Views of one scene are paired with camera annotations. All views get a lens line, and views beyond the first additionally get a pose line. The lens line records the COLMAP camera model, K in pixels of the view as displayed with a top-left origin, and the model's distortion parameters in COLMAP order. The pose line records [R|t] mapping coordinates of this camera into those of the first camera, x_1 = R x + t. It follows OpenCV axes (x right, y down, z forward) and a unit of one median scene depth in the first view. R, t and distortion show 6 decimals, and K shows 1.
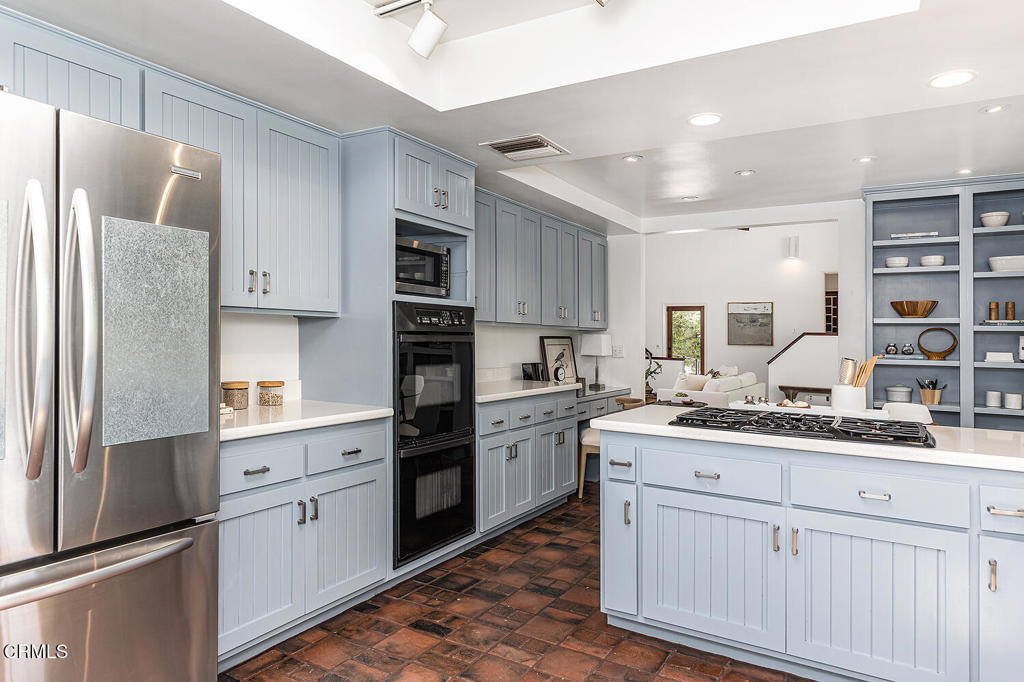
lens RADIAL K [[636.5, 0, 509.0], [0, 636.5, 340.7], [0, 0, 1]] dist [-0.000716, 0.000107]
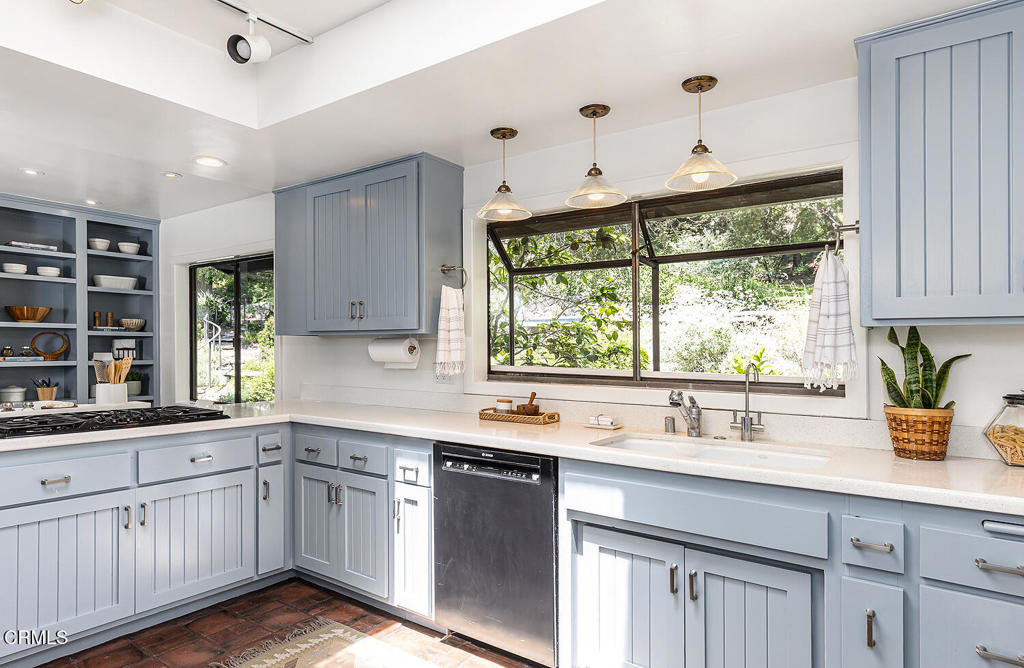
lens RADIAL K [[594.5, 0, 509.7], [0, 594.5, 336.4], [0, 0, 1]] dist [0.002367, 0.000608]
pose [[0.076917, 0.004421, 0.997028, -0.322046], [0.002395, 0.999986, -0.004619, -0.006150], [-0.997035, 0.002743, 0.076905, 0.121712]]
